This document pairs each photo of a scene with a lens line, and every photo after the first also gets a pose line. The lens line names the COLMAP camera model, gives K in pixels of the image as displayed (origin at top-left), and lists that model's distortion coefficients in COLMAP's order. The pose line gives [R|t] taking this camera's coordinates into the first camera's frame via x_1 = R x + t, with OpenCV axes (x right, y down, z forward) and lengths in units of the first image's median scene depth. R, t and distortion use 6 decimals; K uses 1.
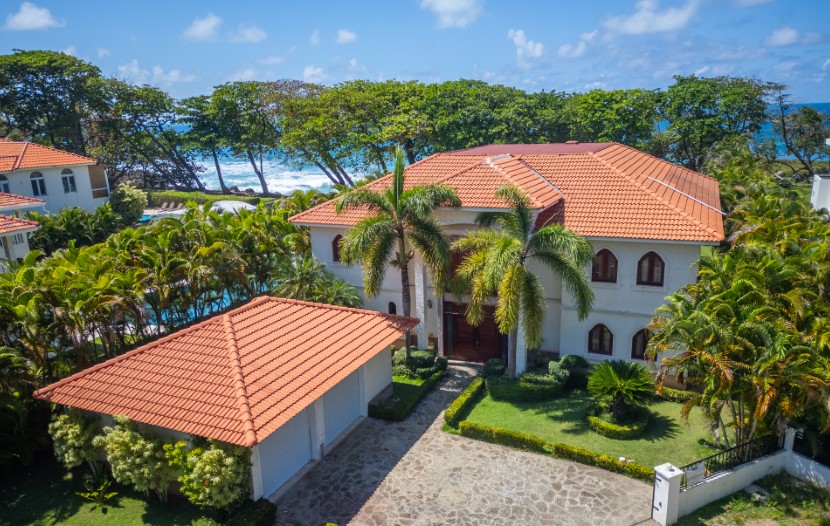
lens RADIAL K [[589.4, 0, 419.1], [0, 589.4, 265.4], [0, 0, 1]] dist [0.028068, 0.000629]
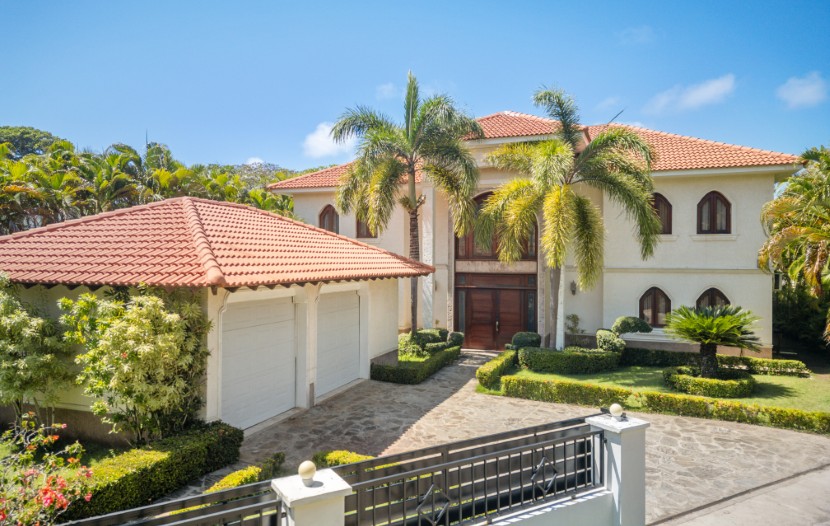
lens RADIAL K [[552.4, 0, 411.0], [0, 552.4, 261.0], [0, 0, 1]] dist [0.018797, 0.002037]
pose [[0.997060, 0.030211, 0.070413, -0.093050], [-0.011788, 0.968527, -0.248628, 0.298106], [-0.075708, 0.247067, 0.966036, 0.325938]]
